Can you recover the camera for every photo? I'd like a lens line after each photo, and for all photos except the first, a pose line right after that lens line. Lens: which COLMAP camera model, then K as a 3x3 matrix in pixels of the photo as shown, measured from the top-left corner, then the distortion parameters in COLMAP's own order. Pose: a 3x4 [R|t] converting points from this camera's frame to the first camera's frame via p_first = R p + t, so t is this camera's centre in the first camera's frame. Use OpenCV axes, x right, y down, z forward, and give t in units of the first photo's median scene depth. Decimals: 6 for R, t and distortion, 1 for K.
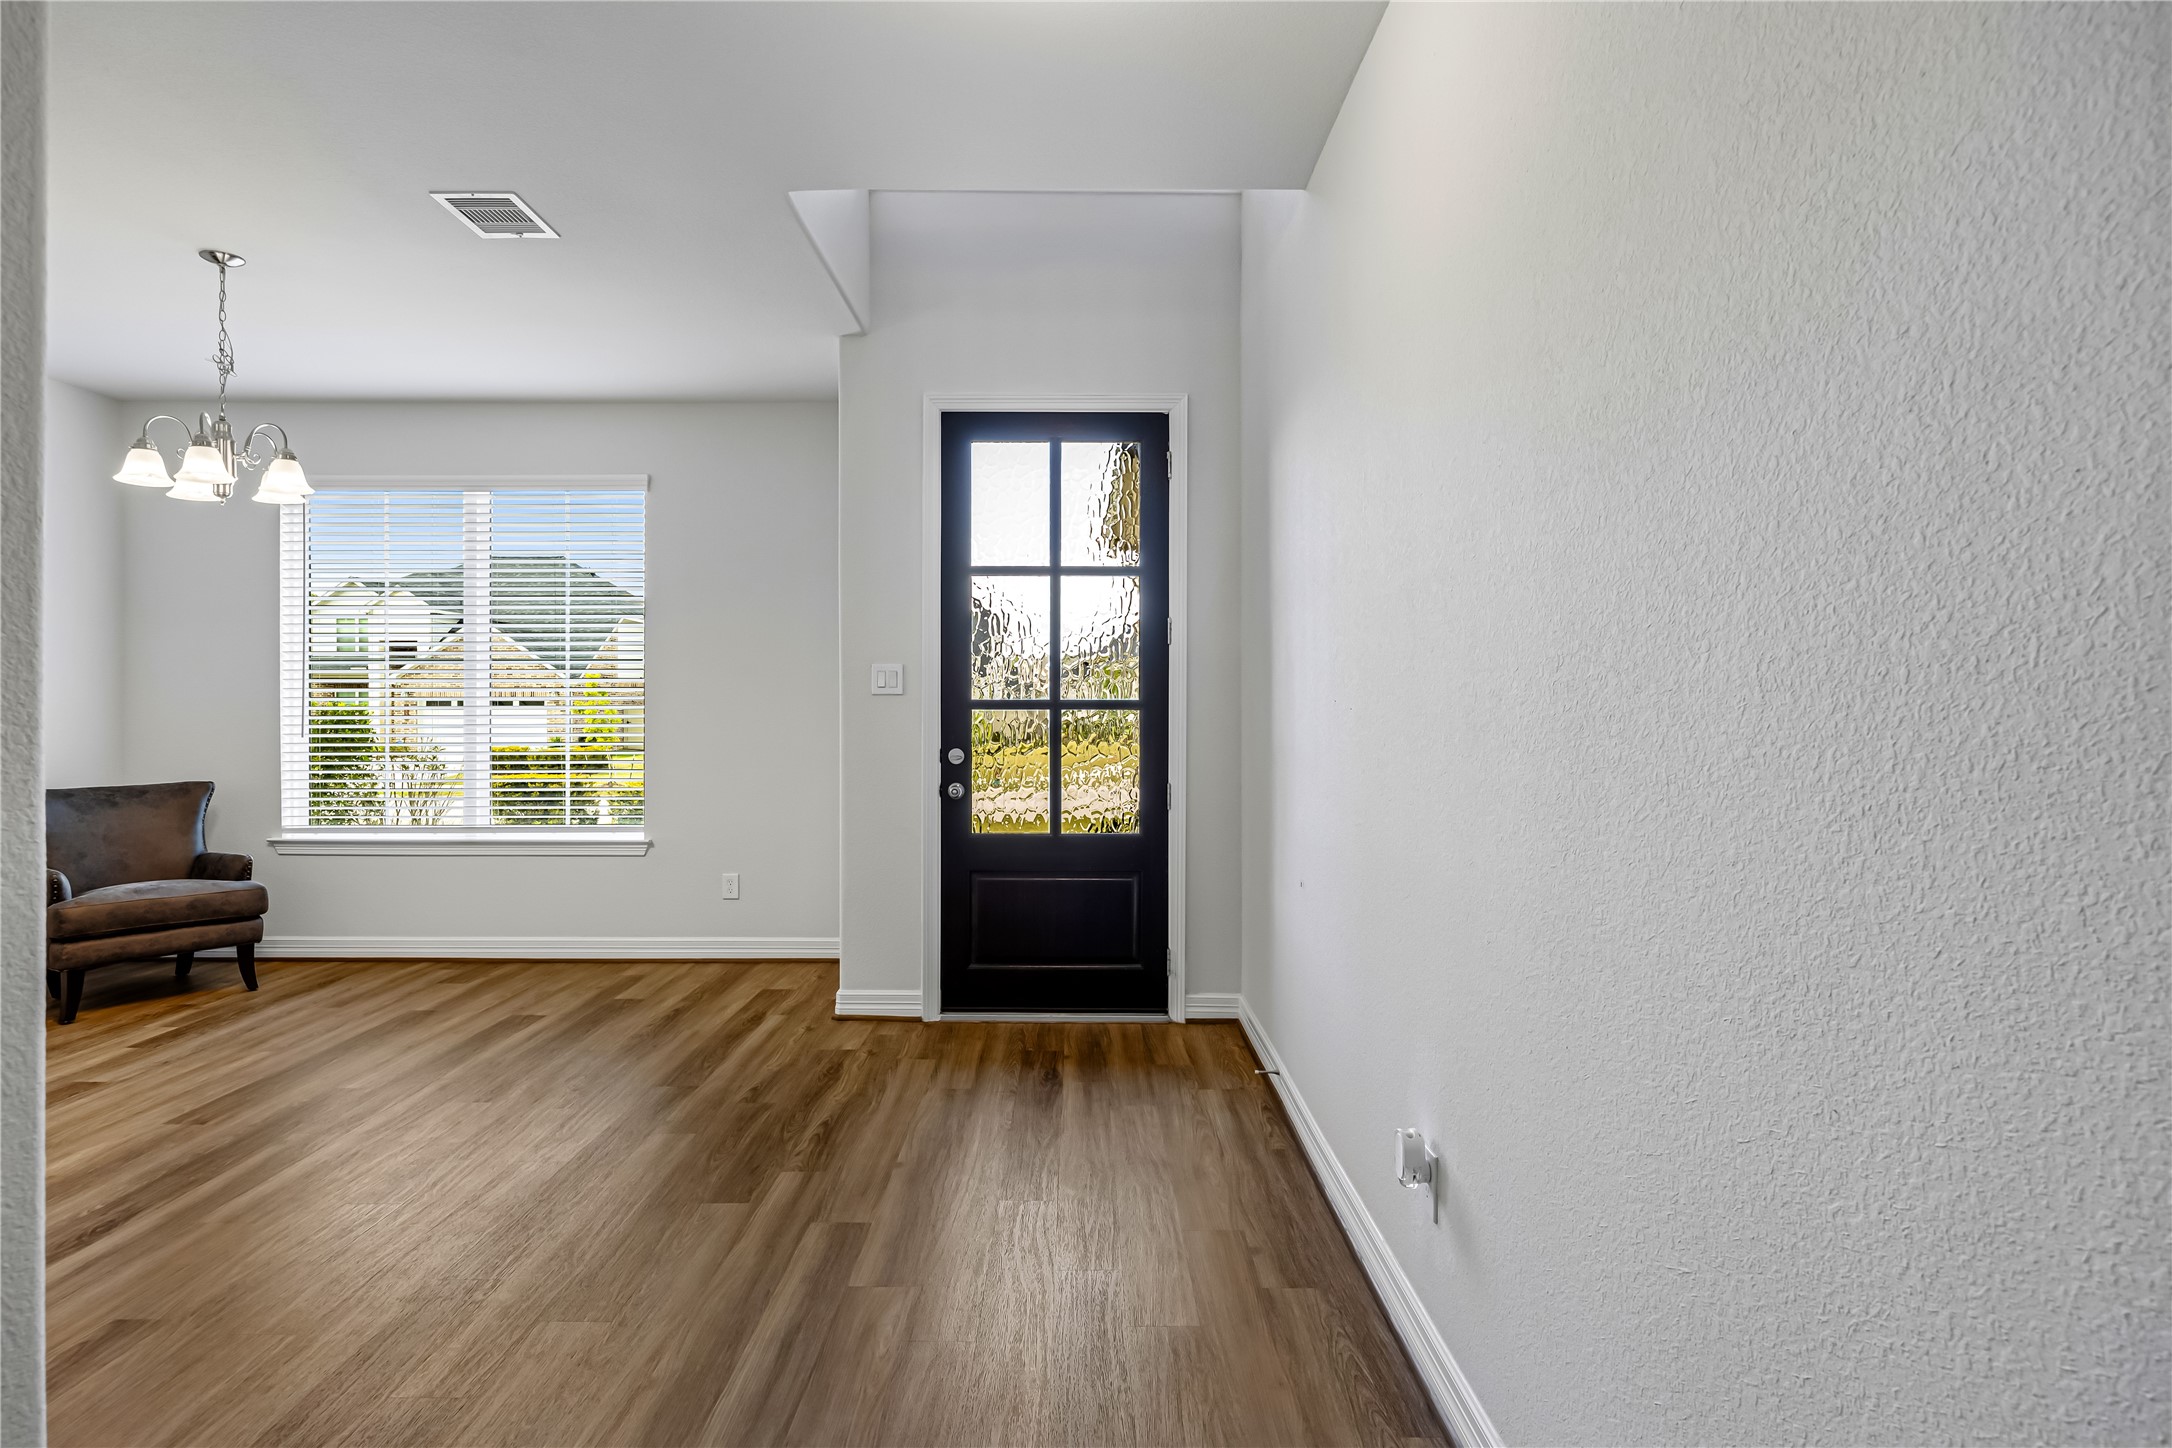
lens RADIAL K [[1154.5, 0, 1086.0], [0, 1154.5, 724.0], [0, 0, 1]] dist [0.037019, -0.023643]
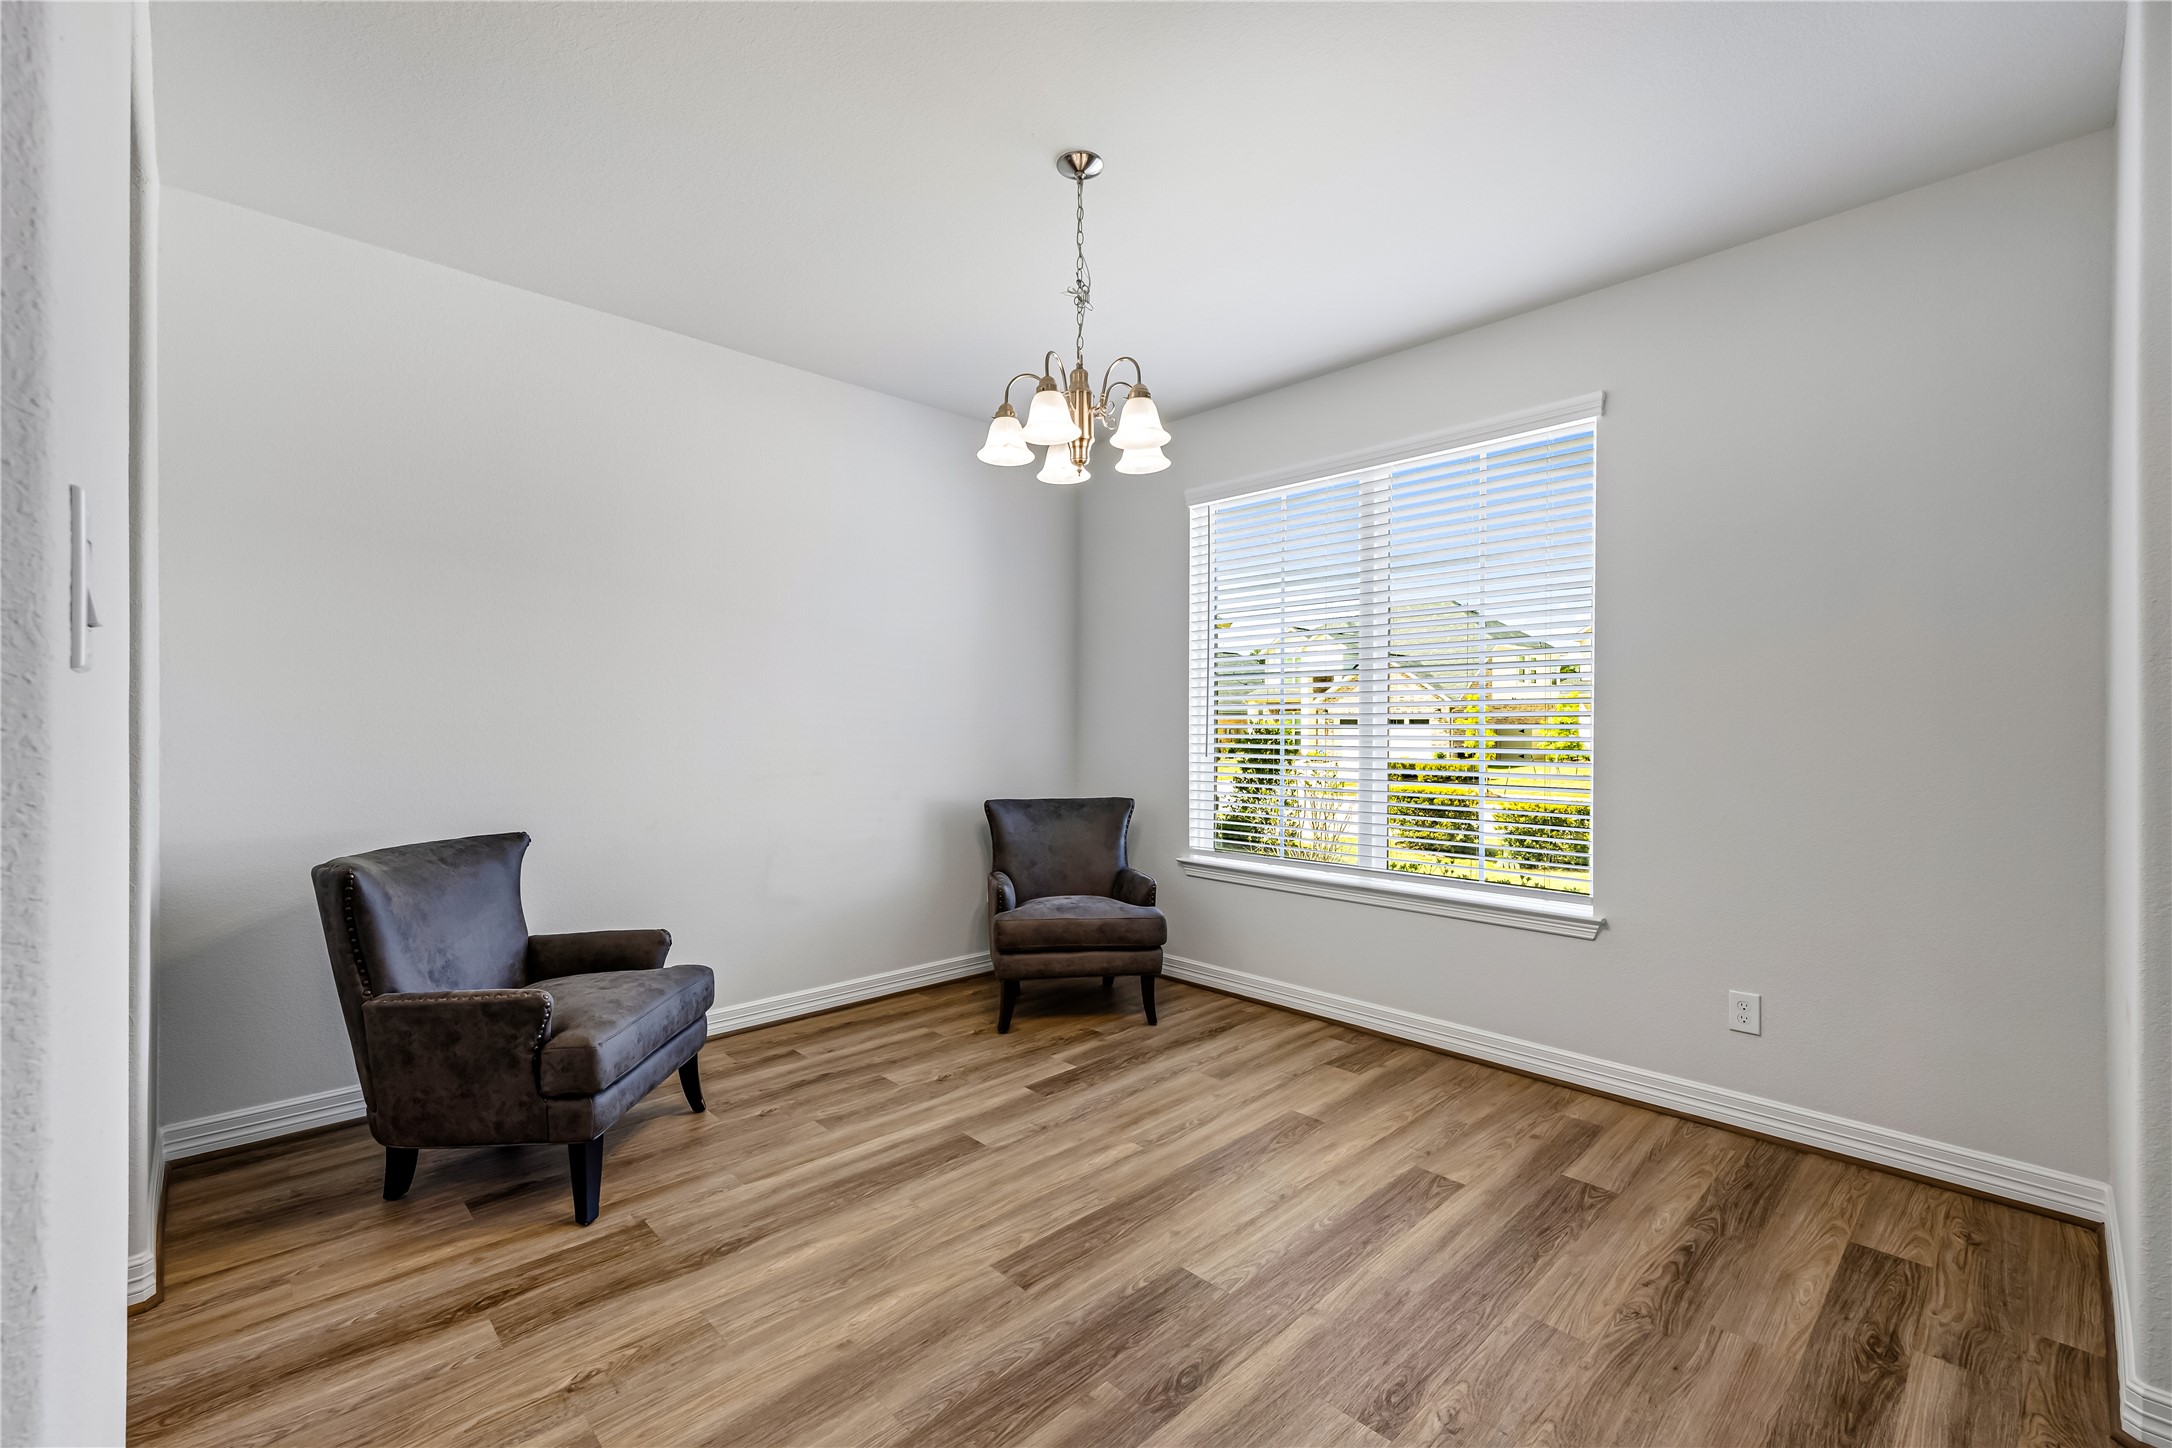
lens RADIAL K [[871.6, 0, 1086.0], [0, 871.6, 724.0], [0, 0, 1]] dist [0.001611, 0.000126]
pose [[0.693003, -0.000060, -0.720935, -0.268163], [-0.010735, 0.999888, -0.010402, -0.008755], [0.720855, 0.014948, 0.692925, 0.521789]]
